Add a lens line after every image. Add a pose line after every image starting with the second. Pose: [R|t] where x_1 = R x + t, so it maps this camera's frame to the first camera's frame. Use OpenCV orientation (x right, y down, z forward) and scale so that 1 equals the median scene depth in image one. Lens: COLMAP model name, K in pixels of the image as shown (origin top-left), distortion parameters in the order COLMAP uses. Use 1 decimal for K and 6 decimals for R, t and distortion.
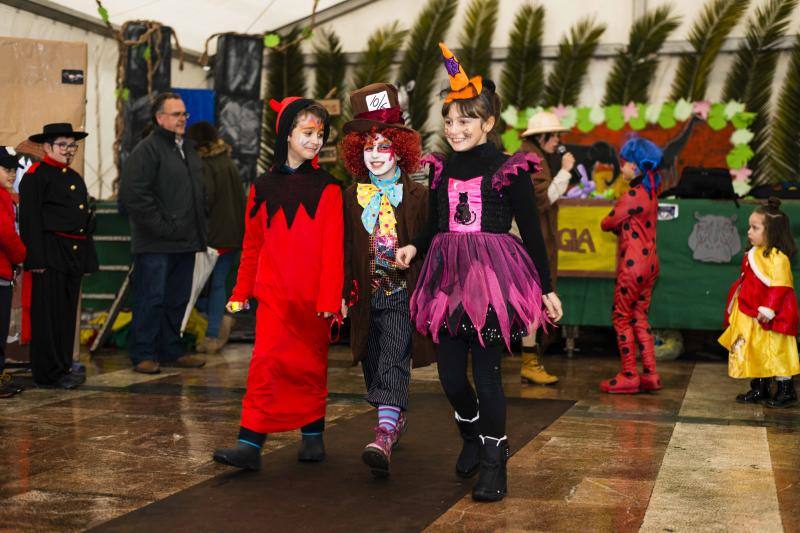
lens RADIAL K [[1156.1, 0, 403.3], [0, 1156.1, 260.3], [0, 0, 1]] dist [0.021975, 0.000000]
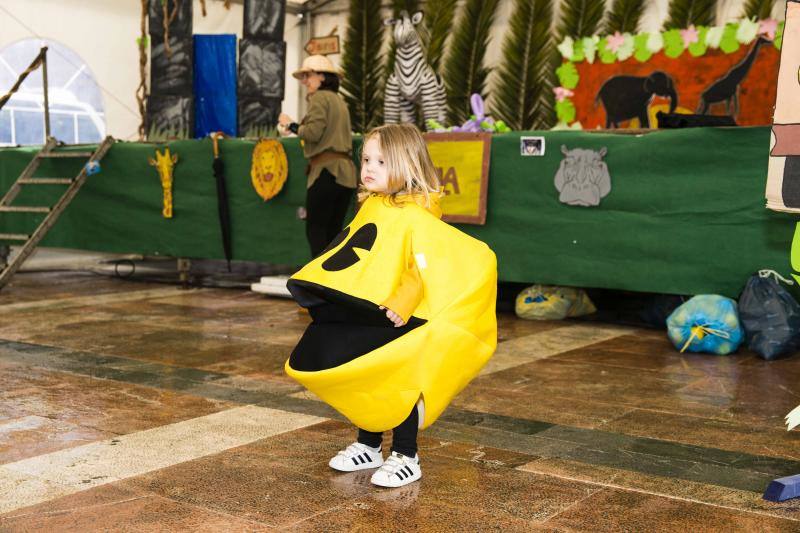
lens RADIAL K [[1052.5, 0, 394.4], [0, 1052.5, 265.1], [0, 0, 1]] dist [-0.009652, 0.000000]
pose [[0.942678, 0.021677, -0.332999, 0.260947], [-0.002318, 0.998289, 0.058422, 0.000305], [0.333696, -0.054301, 0.941116, 0.160602]]
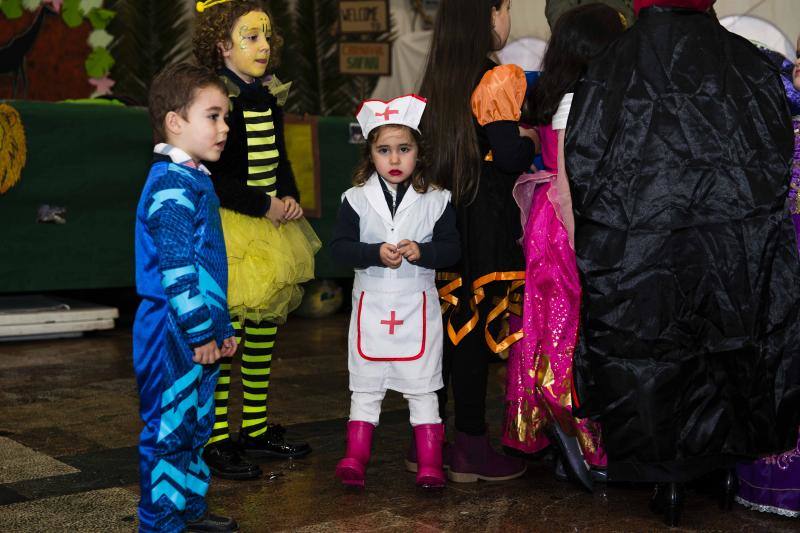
lens RADIAL K [[1255.5, 0, 396.3], [0, 1255.5, 267.9], [0, 0, 1]] dist [-0.012284, 0.000000]
pose [[0.563319, -0.062413, 0.823879, -0.326943], [0.006139, 0.997432, 0.071363, -0.007140], [-0.826216, -0.035142, 0.562256, 0.322596]]
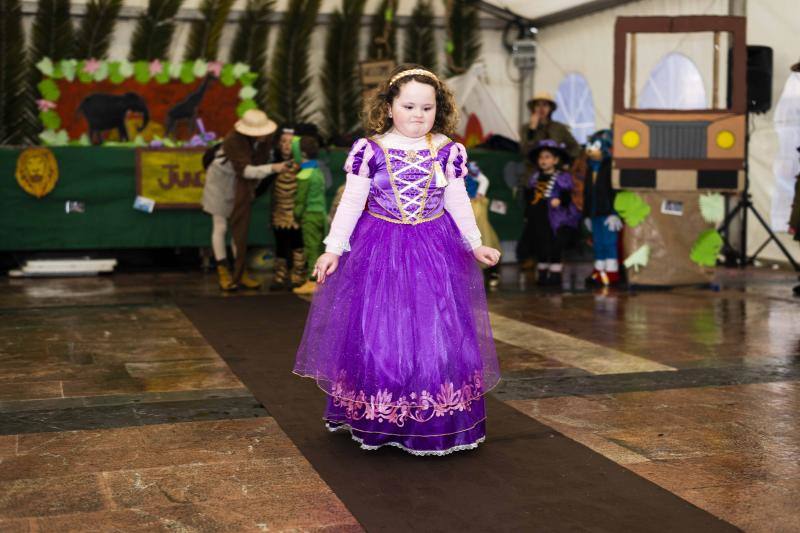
lens RADIAL K [[1156.1, 0, 398.2], [0, 1156.1, 273.9], [0, 0, 1]] dist [0.021975, 0.000000]
pose [[0.829948, -0.061574, 0.554432, -0.267676], [0.023568, 0.996872, 0.075431, -0.003346], [-0.557343, -0.049537, 0.828804, -0.118038]]
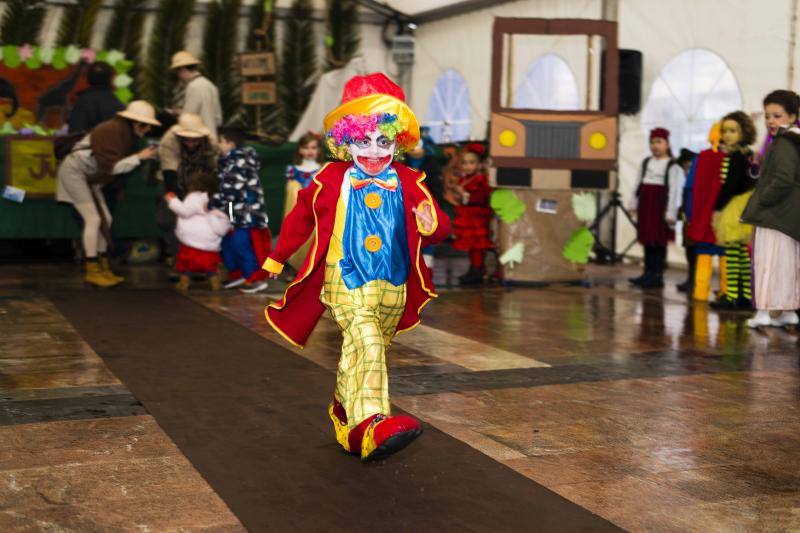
lens RADIAL K [[1156.1, 0, 397.6], [0, 1156.1, 272.7], [0, 0, 1]] dist [0.021975, 0.000000]
pose [[0.766470, -0.057957, 0.639660, -0.270573], [0.006076, 0.996530, 0.083011, -0.005510], [-0.642252, -0.059738, 0.764162, -0.118601]]
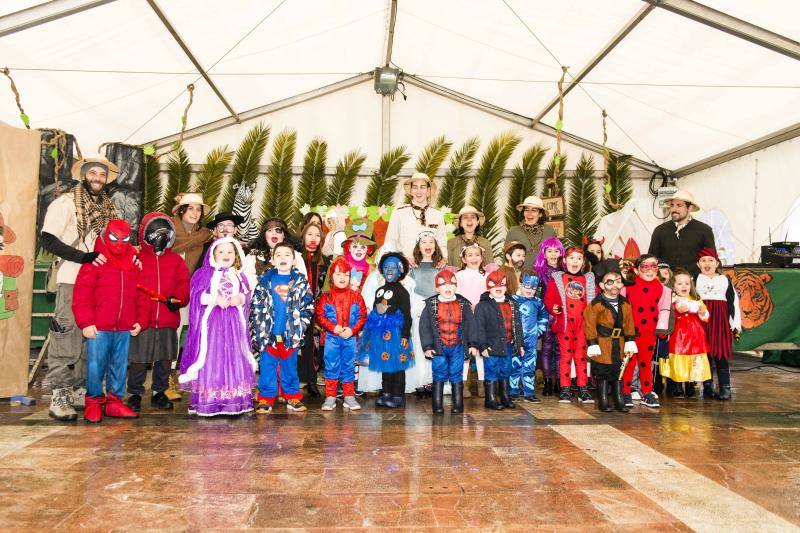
lens RADIAL K [[658.9, 0, 396.7], [0, 658.9, 272.4], [0, 0, 1]] dist [-0.018749, 0.001678]
pose [[0.943230, 0.006056, 0.332086, -0.089211], [0.008299, 0.999092, -0.041792, -0.004573], [-0.332038, 0.042175, 0.942323, 0.143054]]
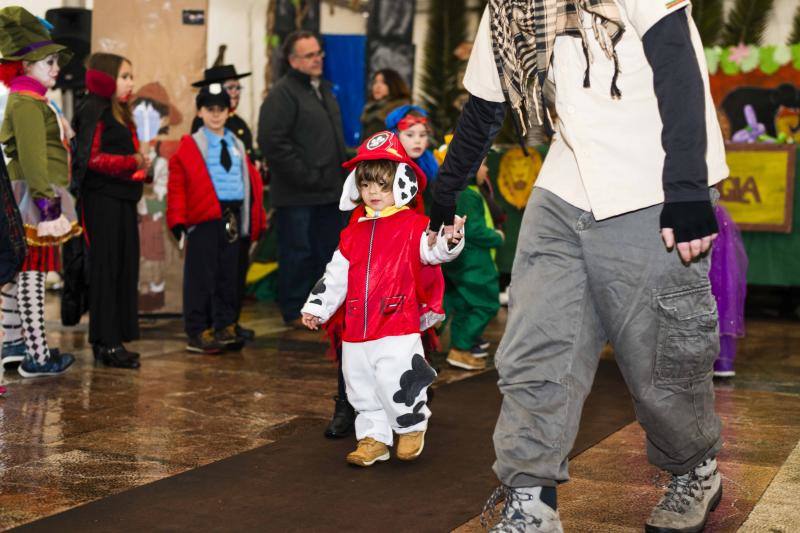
lens RADIAL K [[1156.1, 0, 406.5], [0, 1156.1, 256.9], [0, 0, 1]] dist [0.021975, 0.000000]
pose [[0.985744, 0.010760, -0.167910, 0.031540], [-0.004961, 0.999378, 0.034921, 0.003462], [0.168181, -0.033591, 0.985184, 0.045673]]
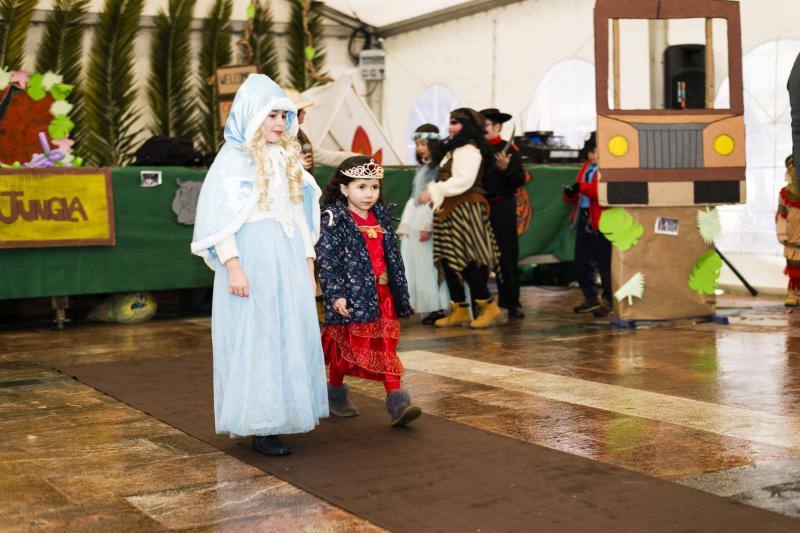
lens RADIAL K [[1156.1, 0, 397.0], [0, 1156.1, 262.0], [0, 0, 1]] dist [0.021975, 0.000000]
pose [[0.680924, -0.067209, 0.729263, -0.260523], [0.049986, 0.997723, 0.045277, -0.002035], [-0.730646, 0.005622, 0.682734, 0.083114]]
